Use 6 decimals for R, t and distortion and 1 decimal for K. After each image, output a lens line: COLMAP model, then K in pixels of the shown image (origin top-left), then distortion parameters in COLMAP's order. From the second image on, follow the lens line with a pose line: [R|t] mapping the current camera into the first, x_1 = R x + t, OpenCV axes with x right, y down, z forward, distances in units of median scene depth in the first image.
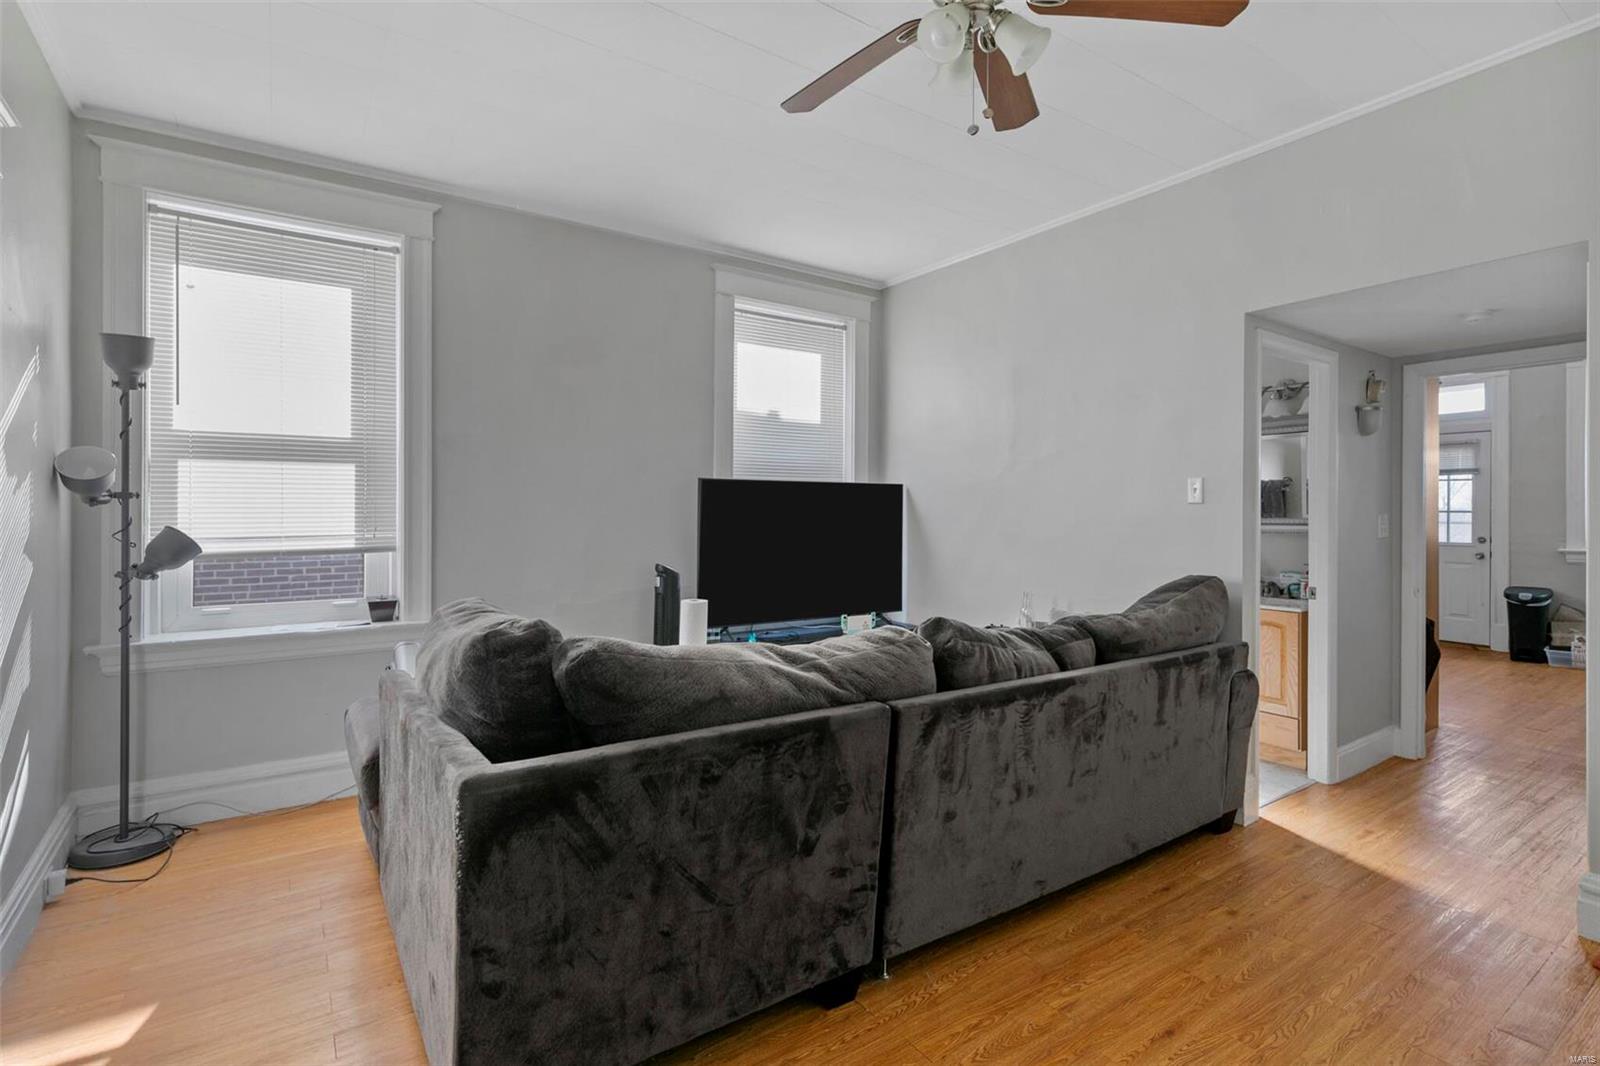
lens RADIAL K [[783.2, 0, 801.0], [0, 783.2, 522.4], [0, 0, 1]] dist [0.001798, 0.000409]
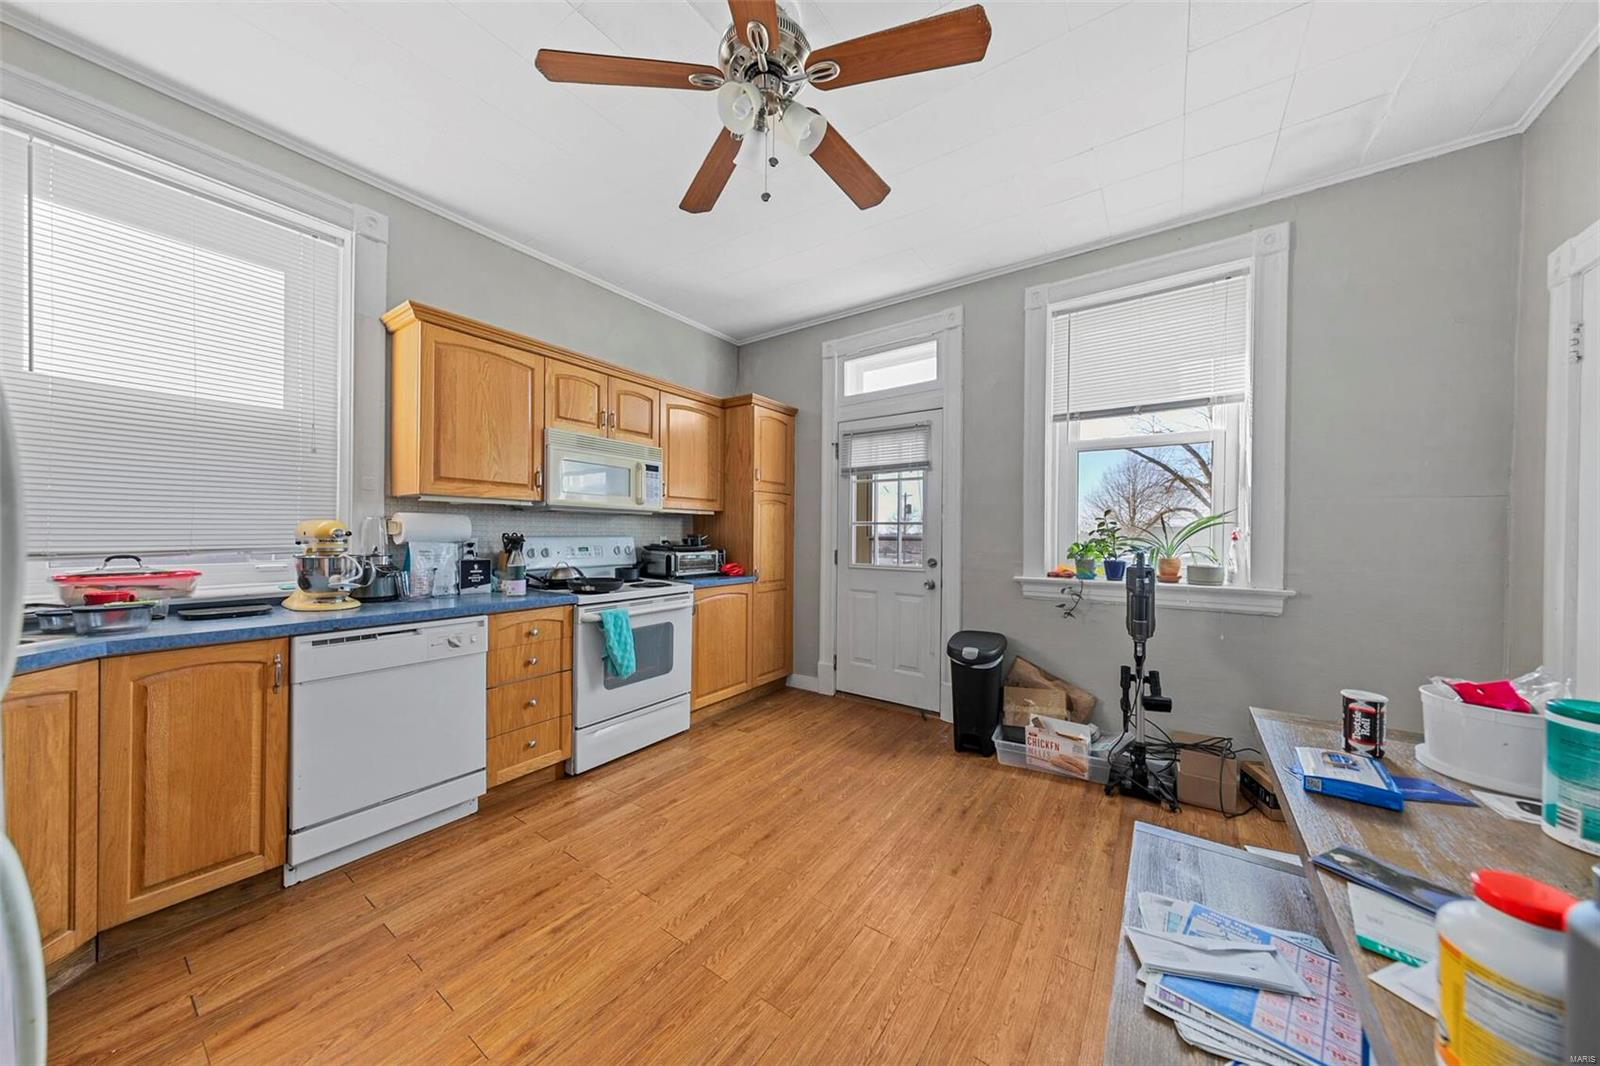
lens RADIAL K [[527.4, 0, 802.1], [0, 527.4, 532.5], [0, 0, 1]] dist [-0.000654, -0.000003]
pose [[0.947784, 0.003281, 0.318897, 0.632929], [-0.002878, 0.999994, -0.001735, -0.004147], [-0.318901, 0.000727, 0.947788, 0.612851]]
